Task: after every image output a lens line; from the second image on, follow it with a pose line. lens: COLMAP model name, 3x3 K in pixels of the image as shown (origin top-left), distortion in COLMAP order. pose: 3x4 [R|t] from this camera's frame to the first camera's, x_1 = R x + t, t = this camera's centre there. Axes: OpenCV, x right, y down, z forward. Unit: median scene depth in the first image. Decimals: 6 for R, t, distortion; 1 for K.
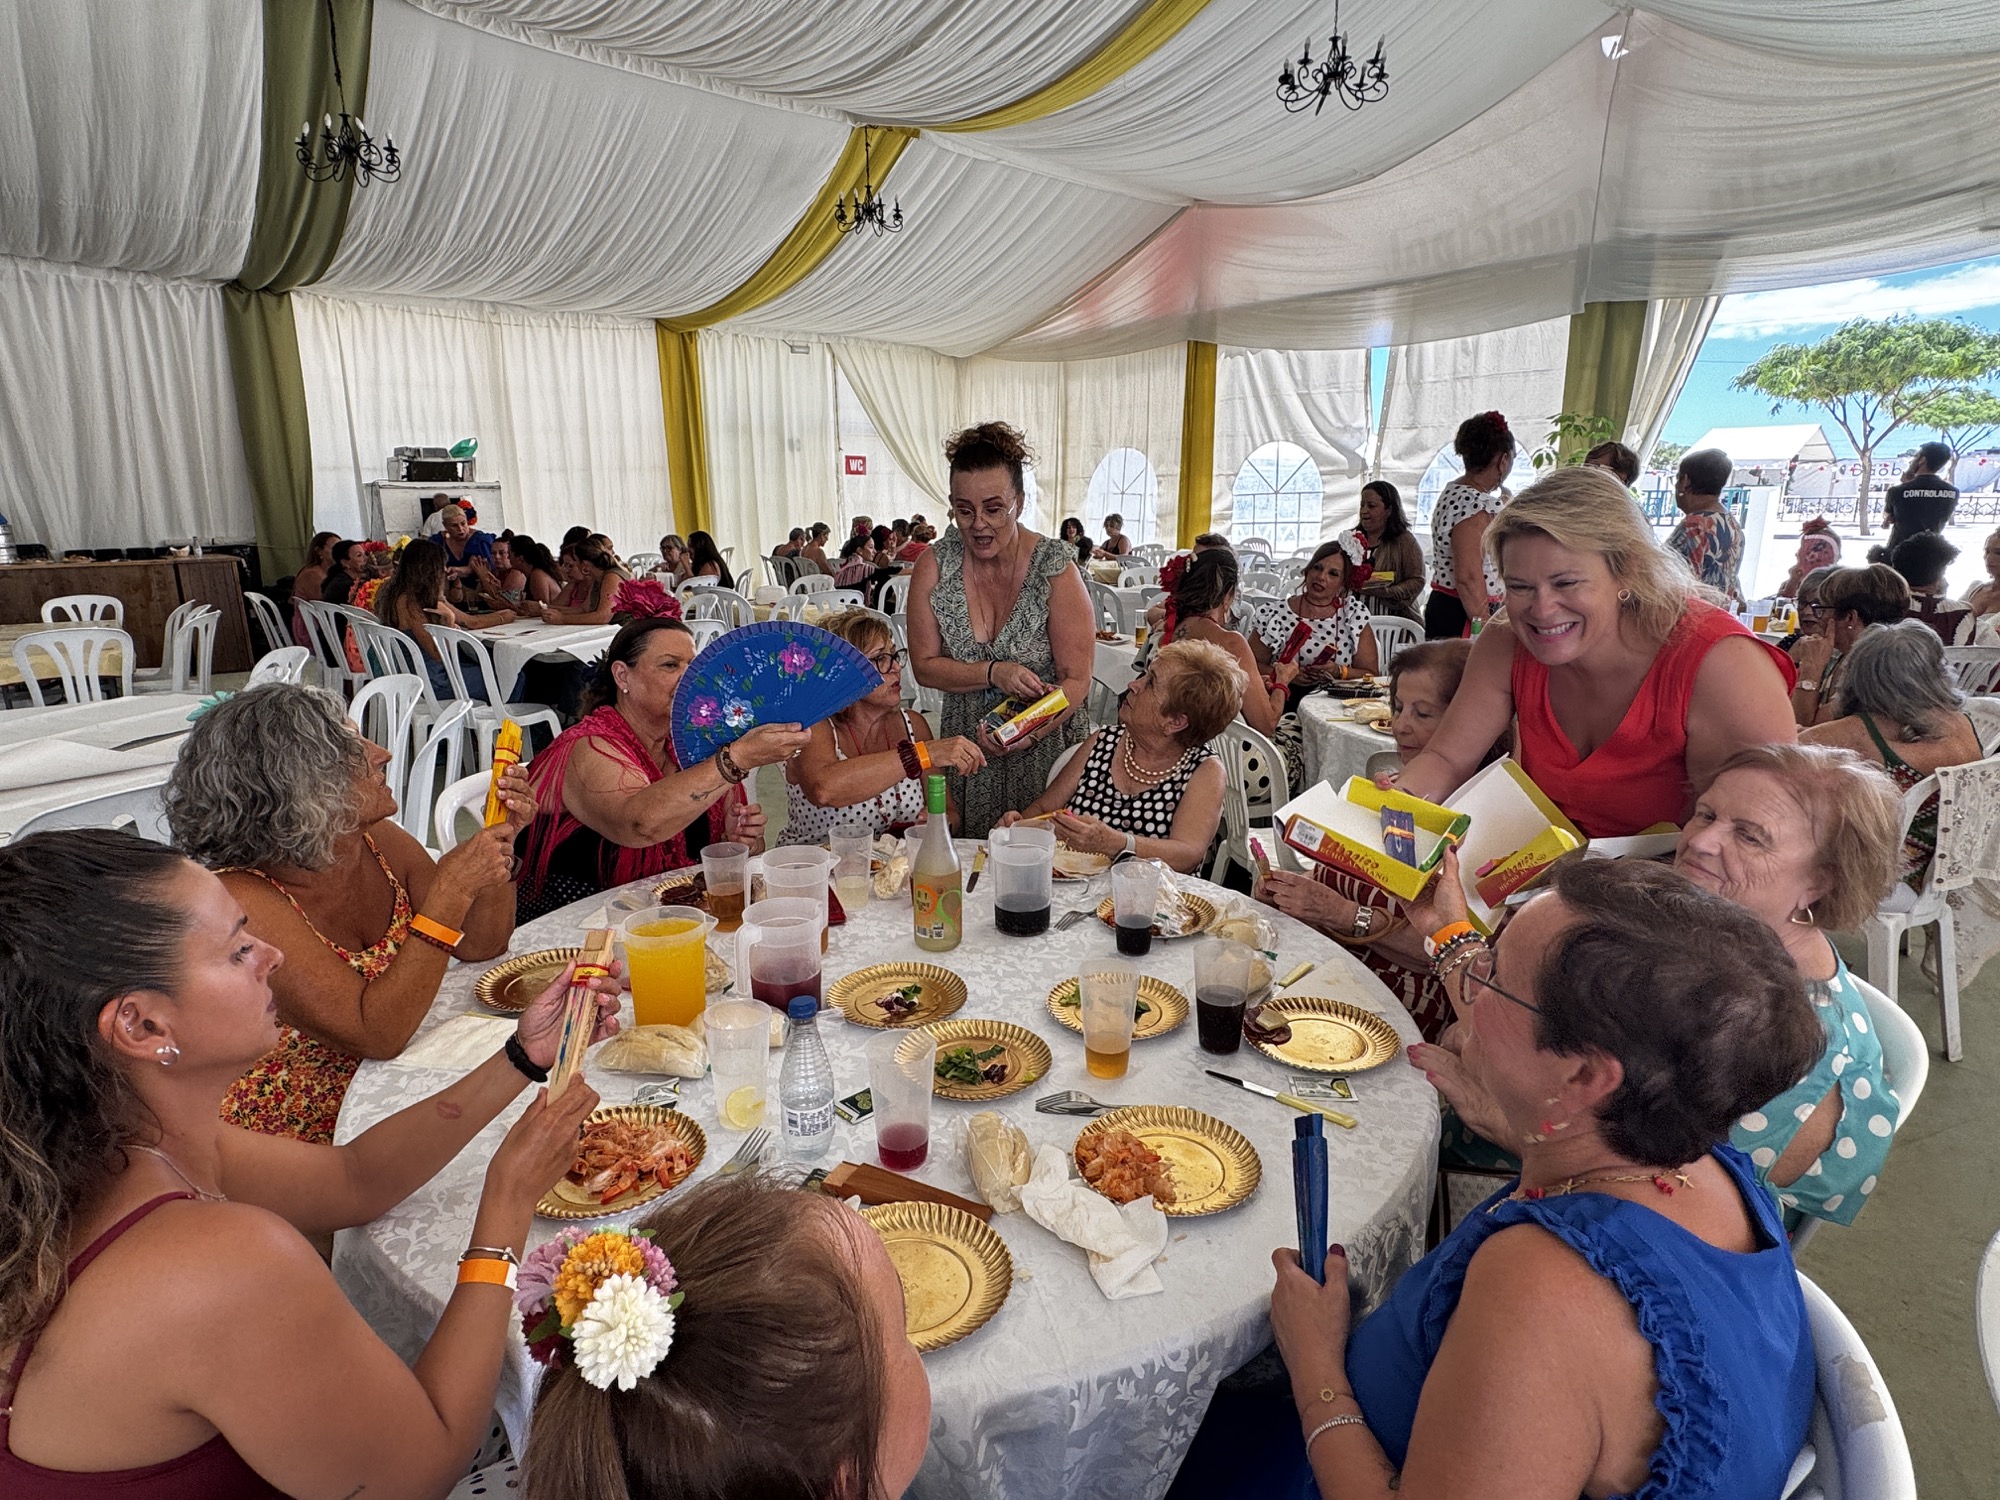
lens RADIAL K [[1066.2, 0, 996.5], [0, 1066.2, 747.3], [0, 0, 1]] dist [-0.005230, 0.001150]
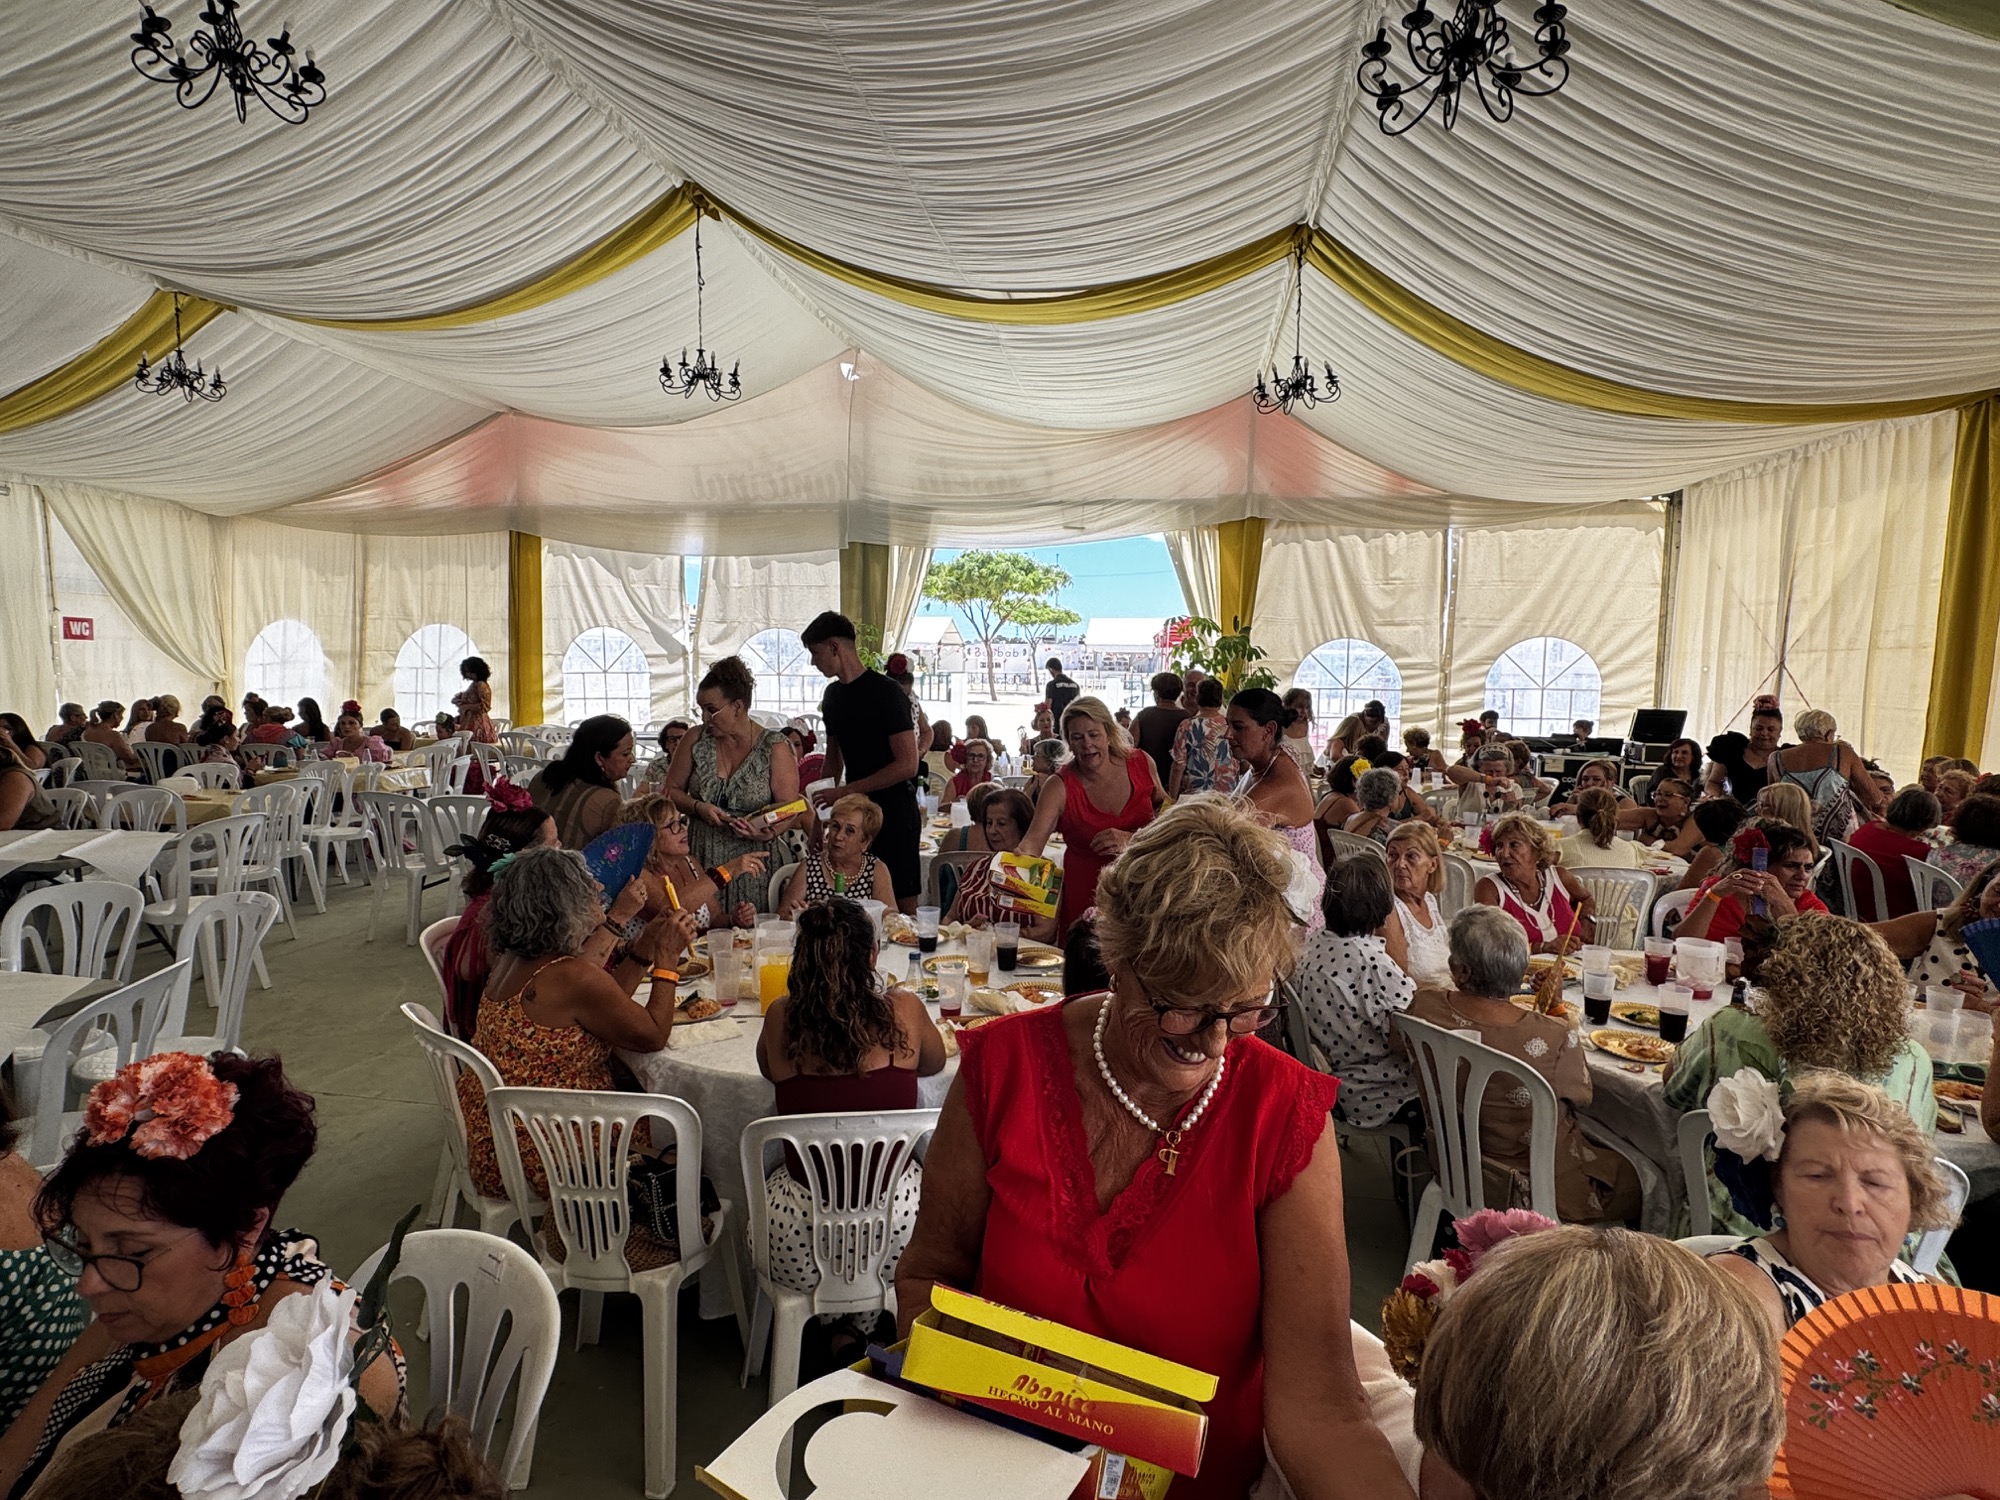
lens RADIAL K [[1066.2, 0, 995.7], [0, 1066.2, 749.3], [0, 0, 1]] dist [-0.005230, 0.001150]
pose [[0.769660, -0.031381, 0.637682, -0.142864], [0.124699, 0.986944, -0.101939, 0.005247], [-0.626158, 0.157977, 0.763525, -0.093646]]
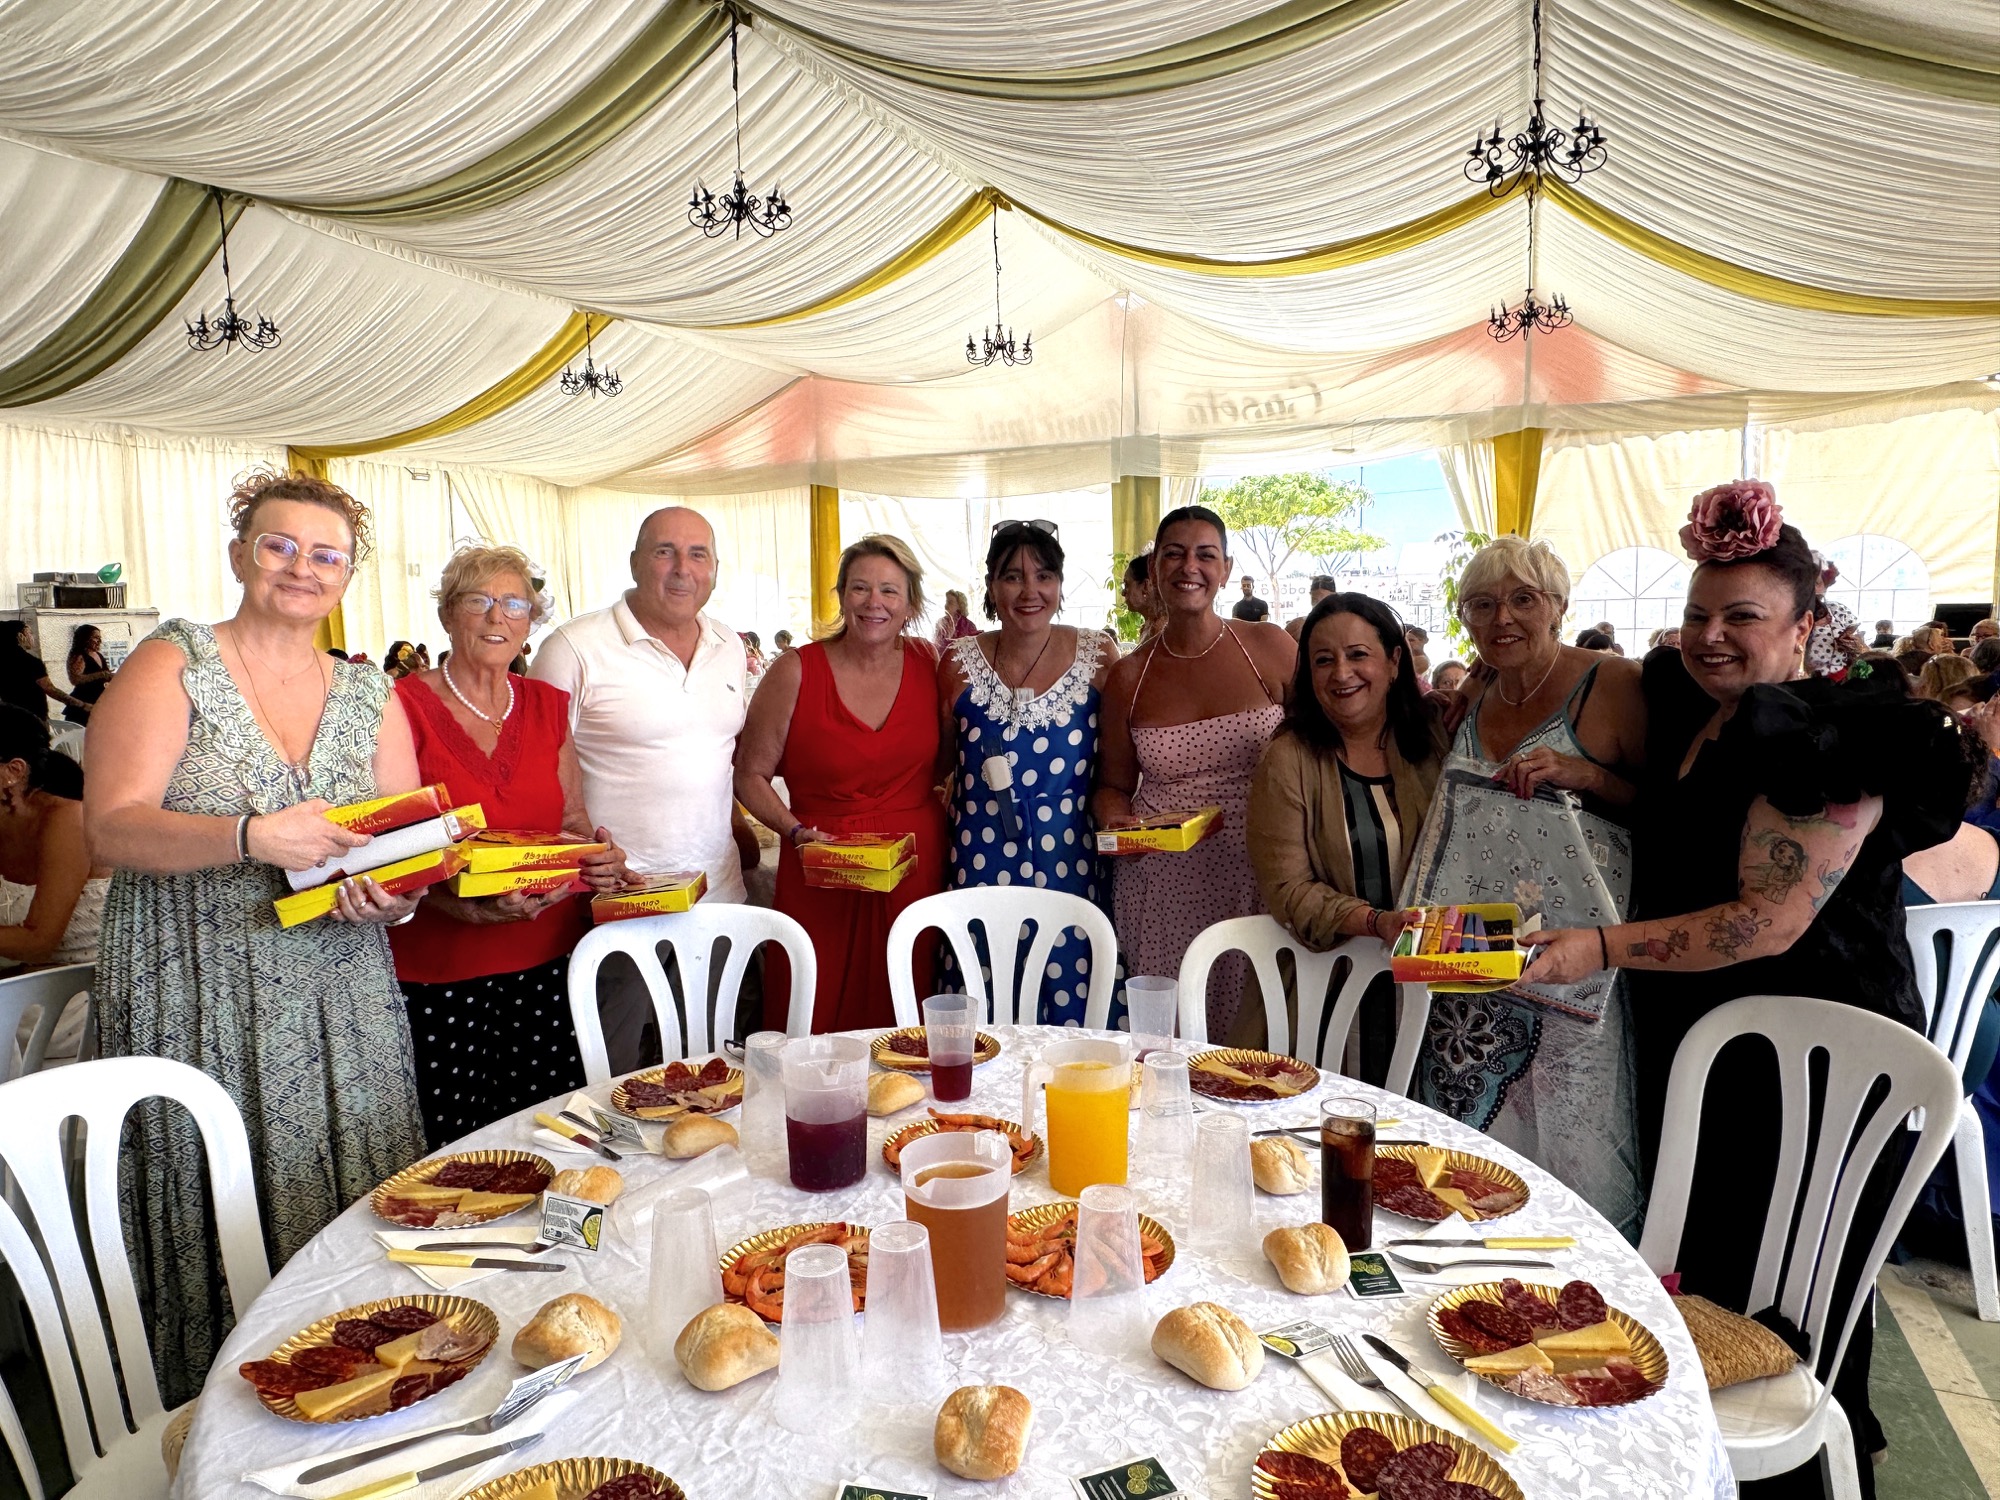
lens RADIAL K [[1300.0, 0, 998.3], [0, 1300.0, 745.2], [0, 0, 1]] dist [-0.007605, 0.000139]
pose [[0.891361, -0.057052, 0.449689, -0.316857], [0.117832, 0.987107, -0.108330, 0.084787], [-0.437711, 0.149549, 0.886592, -0.333705]]
